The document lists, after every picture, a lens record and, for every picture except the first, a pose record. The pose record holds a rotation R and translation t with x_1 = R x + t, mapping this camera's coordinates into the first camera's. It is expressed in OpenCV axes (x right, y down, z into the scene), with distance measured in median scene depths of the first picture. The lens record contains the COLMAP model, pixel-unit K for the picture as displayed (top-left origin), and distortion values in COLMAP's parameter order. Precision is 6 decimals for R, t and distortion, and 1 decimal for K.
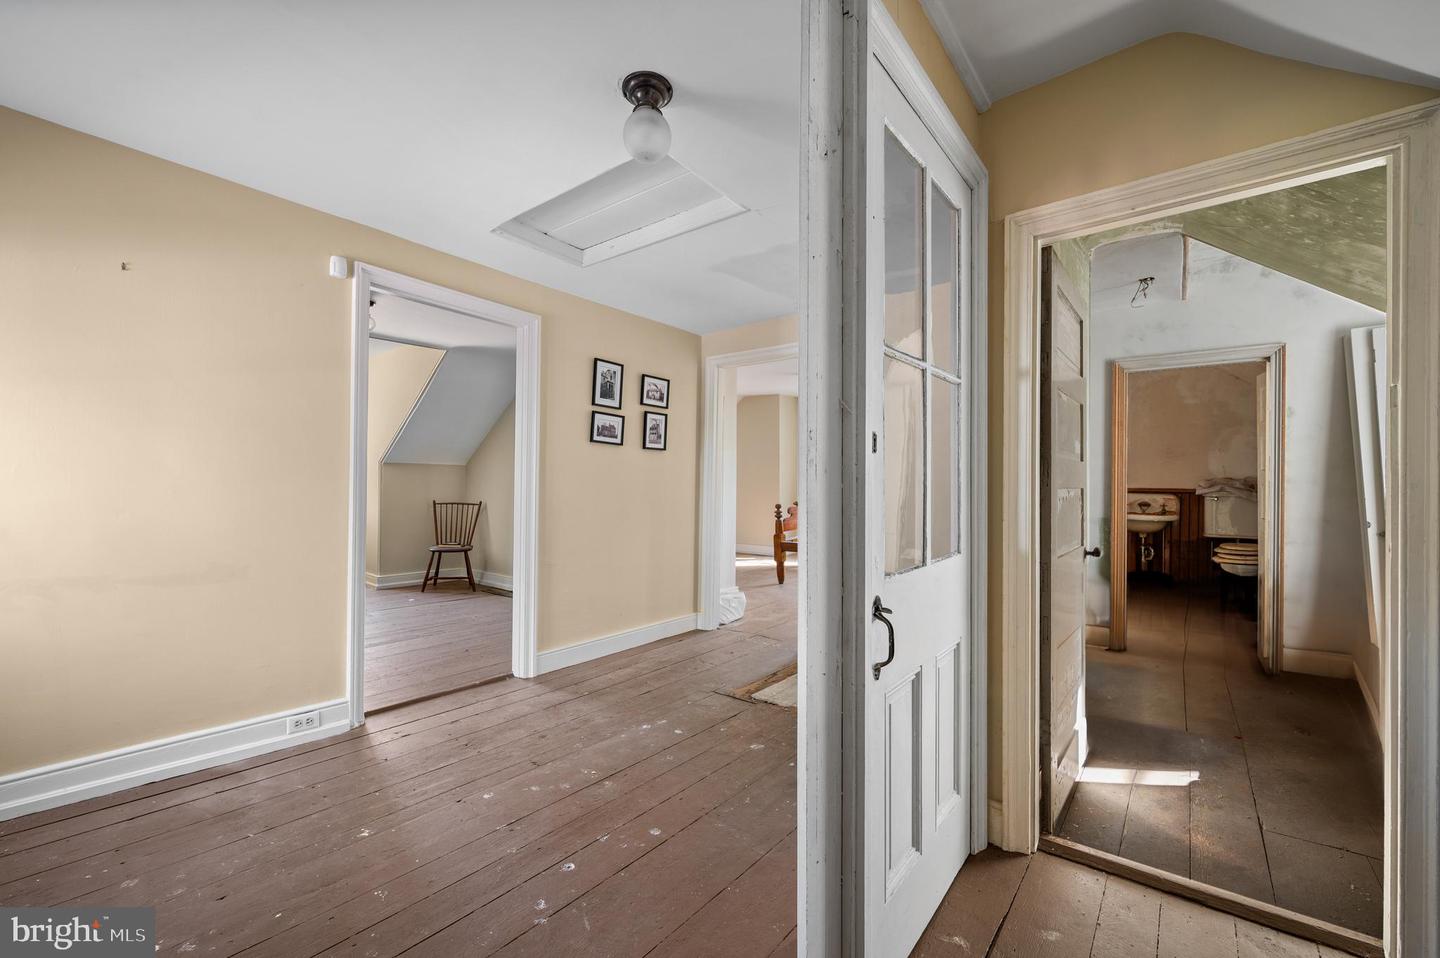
lens RADIAL K [[606.2, 0, 723.5], [0, 606.2, 483.2], [0, 0, 1]] dist [0.003308, 0.000274]
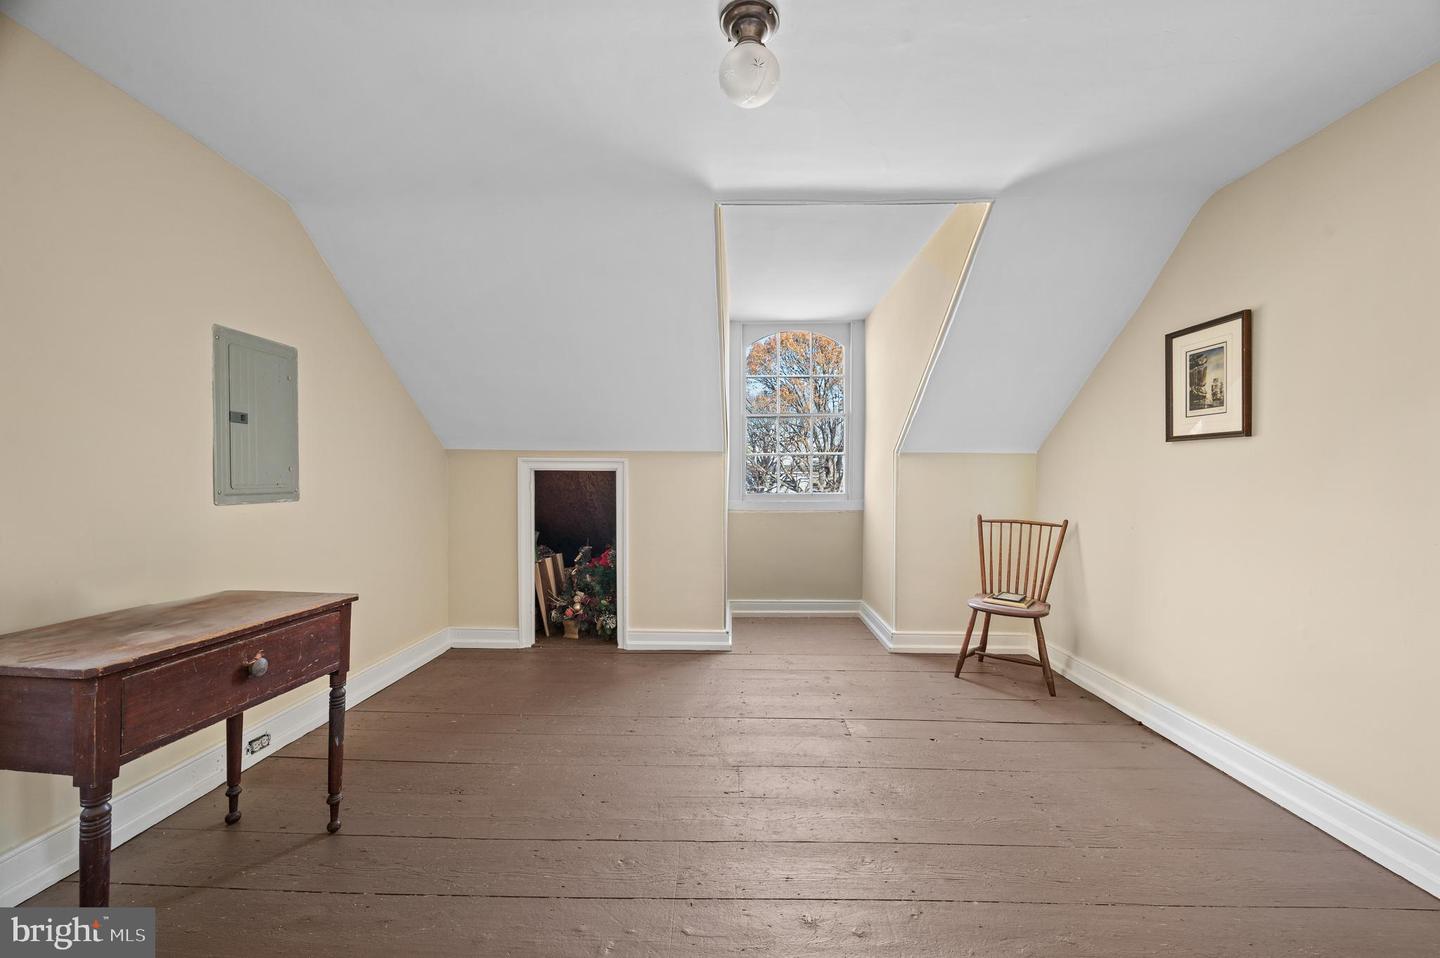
lens RADIAL K [[566.0, 0, 719.2], [0, 566.0, 483.9], [0, 0, 1]] dist [-0.002646, 0.000018]
pose [[0.612031, 0.006142, -0.790810, -0.201813], [0.000334, 0.999968, 0.008025, -0.006878], [0.790834, -0.005176, 0.612009, 0.472447]]
